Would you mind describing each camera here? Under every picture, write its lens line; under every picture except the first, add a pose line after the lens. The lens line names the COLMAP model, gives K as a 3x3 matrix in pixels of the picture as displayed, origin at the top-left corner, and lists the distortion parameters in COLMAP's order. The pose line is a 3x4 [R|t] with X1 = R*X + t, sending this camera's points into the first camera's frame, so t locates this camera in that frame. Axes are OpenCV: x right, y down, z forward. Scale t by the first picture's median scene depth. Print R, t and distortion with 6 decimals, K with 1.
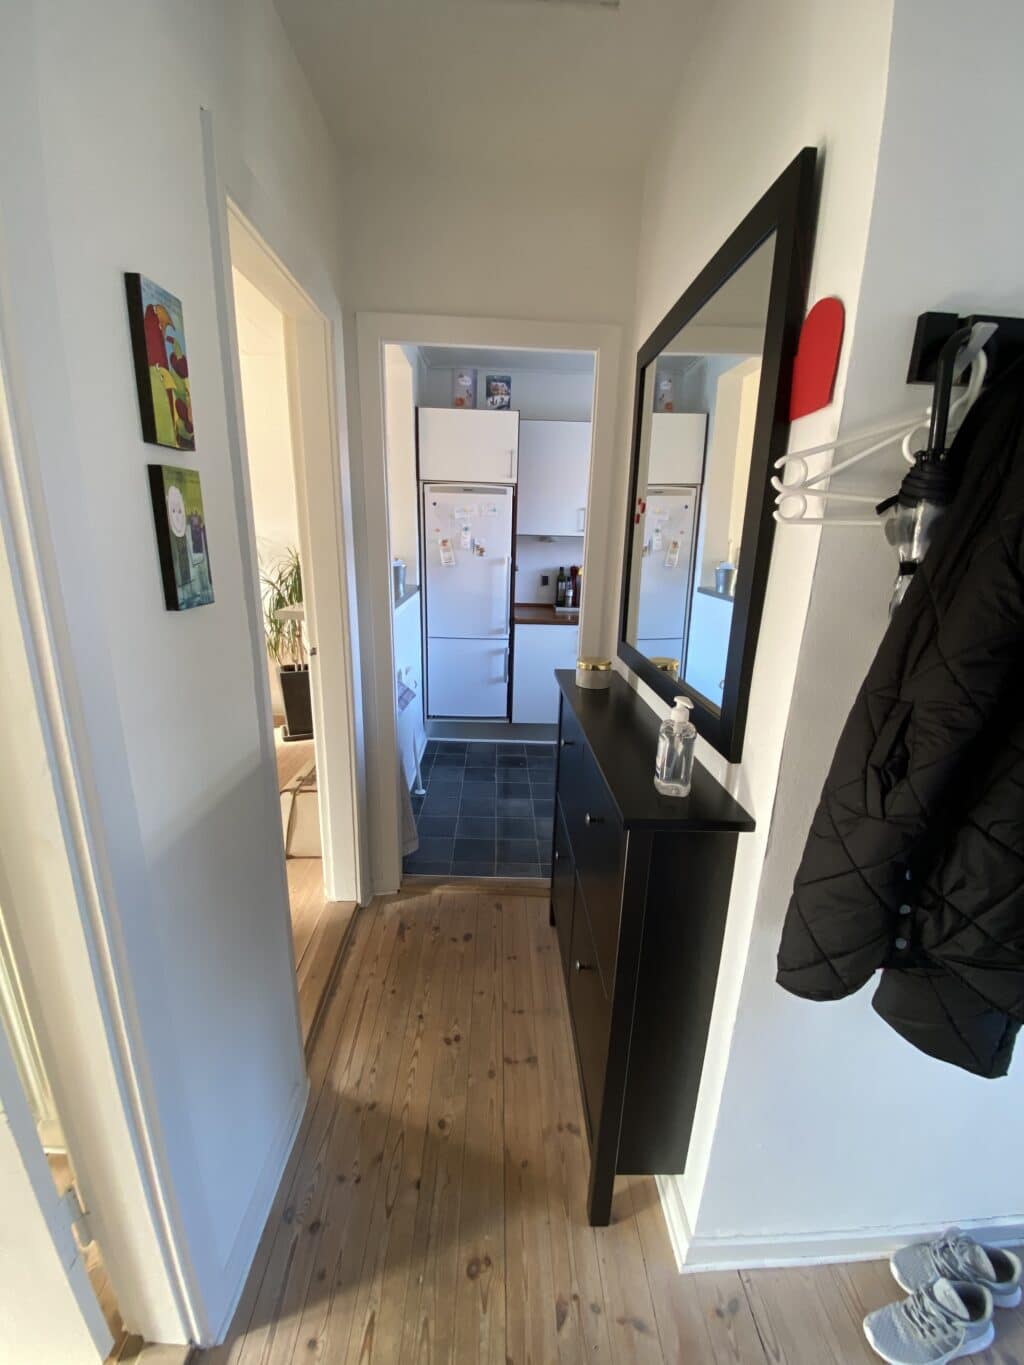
lens RADIAL K [[553.1, 0, 516.0], [0, 553.1, 682.3], [0, 0, 1]] dist [0.028188, -0.023155]
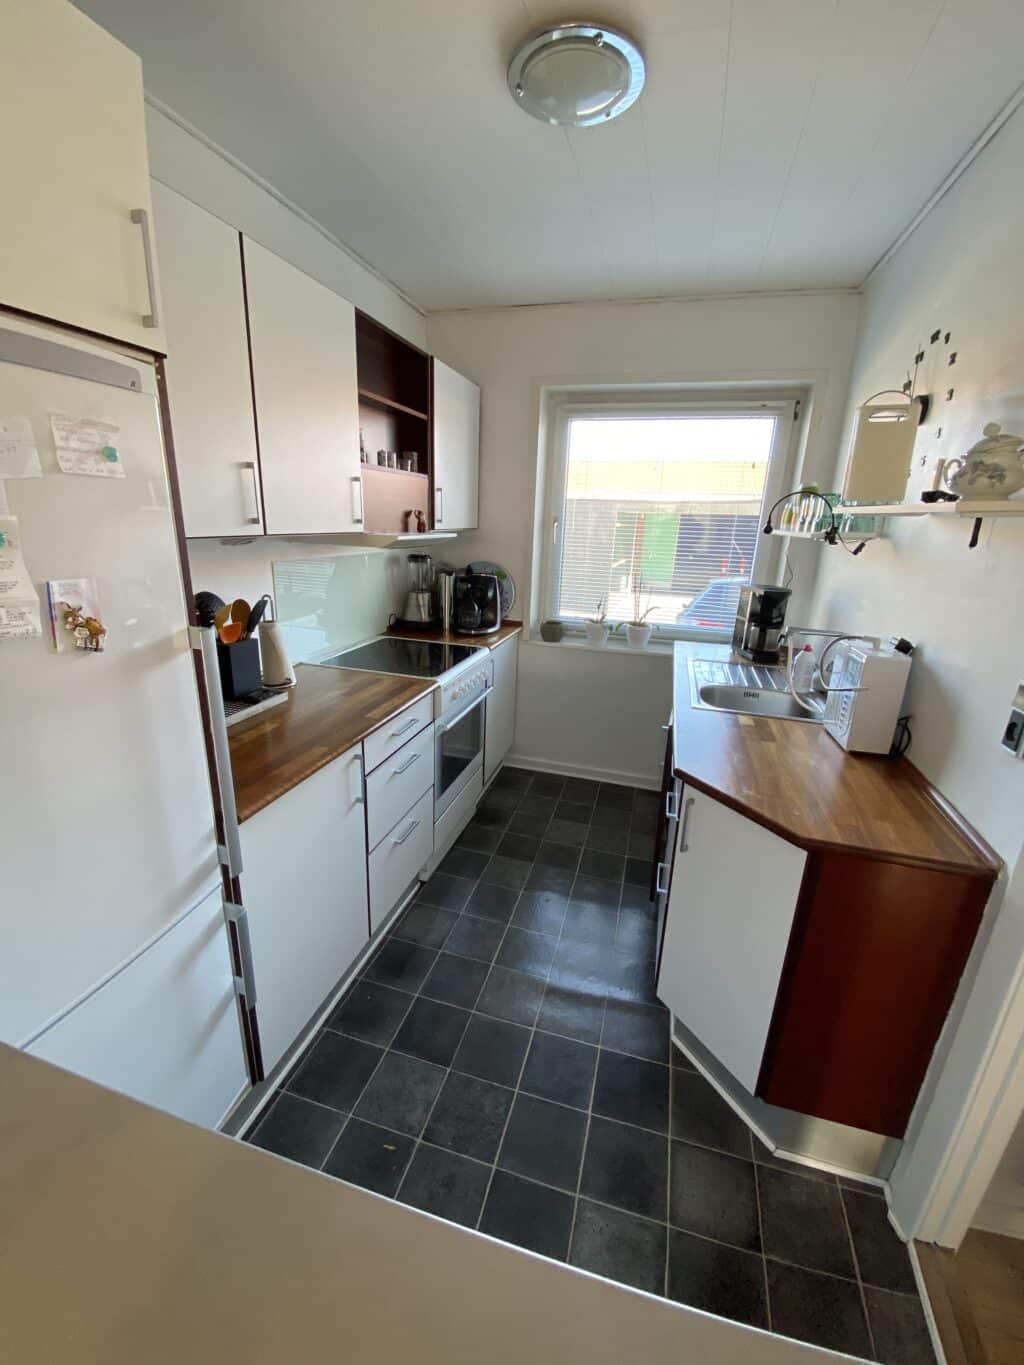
lens RADIAL K [[553.1, 0, 516.0], [0, 553.1, 682.3], [0, 0, 1]] dist [0.028188, -0.023155]
pose [[0.308754, -0.289555, 0.905996, -0.222322], [0.227806, 0.947323, 0.225129, -0.227609], [-0.923458, 0.136882, 0.358452, 0.754487]]
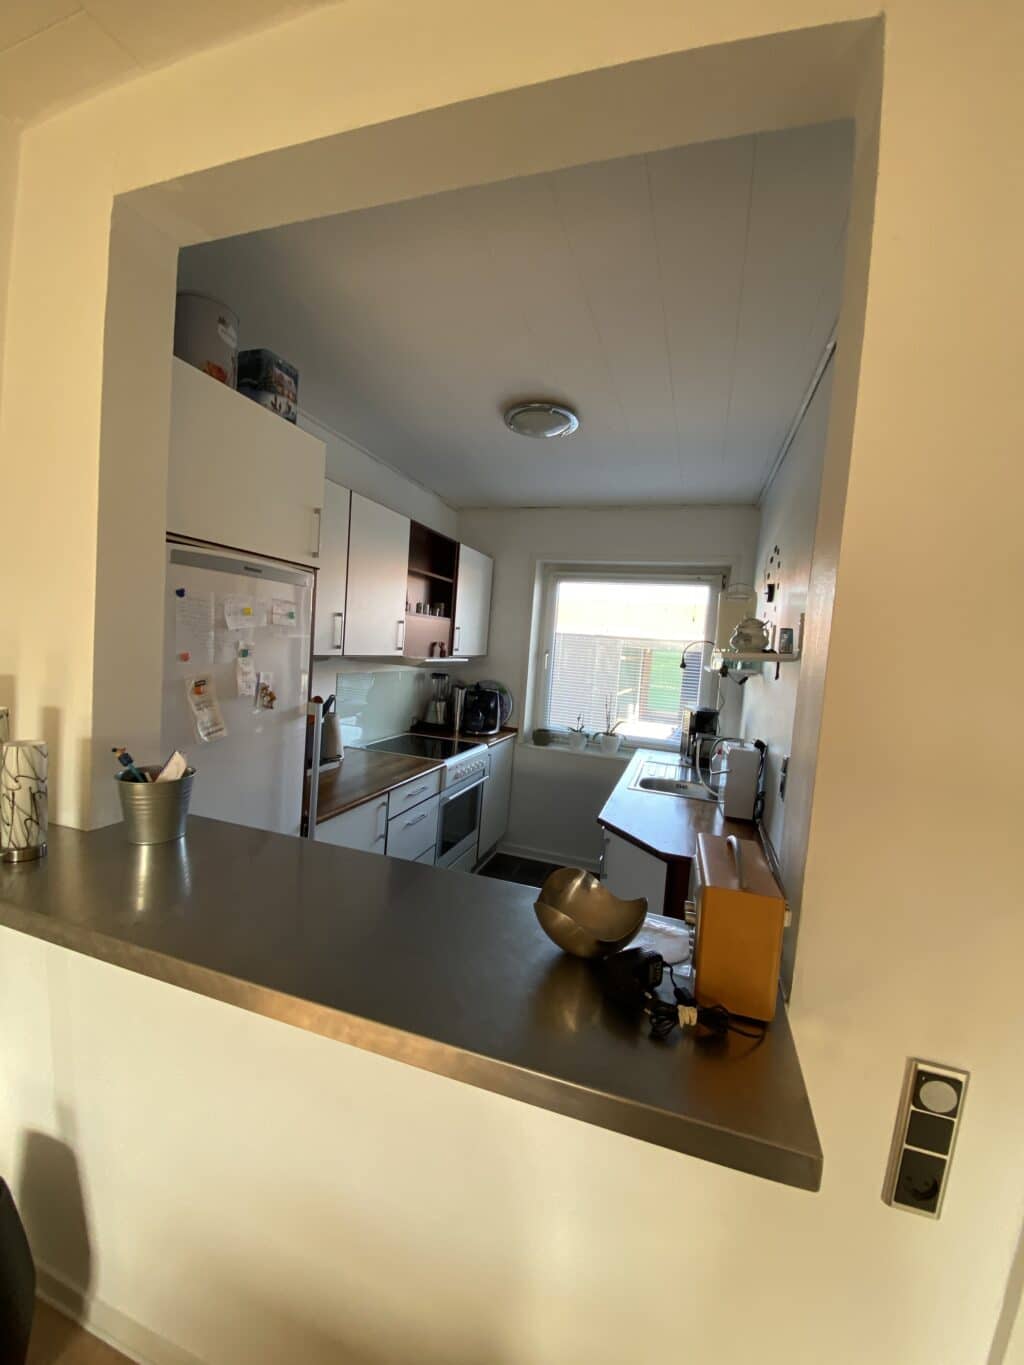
lens RADIAL K [[546.6, 0, 519.2], [0, 546.6, 672.8], [0, 0, 1]] dist [0.034288, -0.034932]
pose [[0.342011, -0.051431, 0.938287, -0.420305], [0.189228, 0.981816, -0.015158, -0.210265], [-0.920446, 0.182735, 0.345524, 0.642306]]
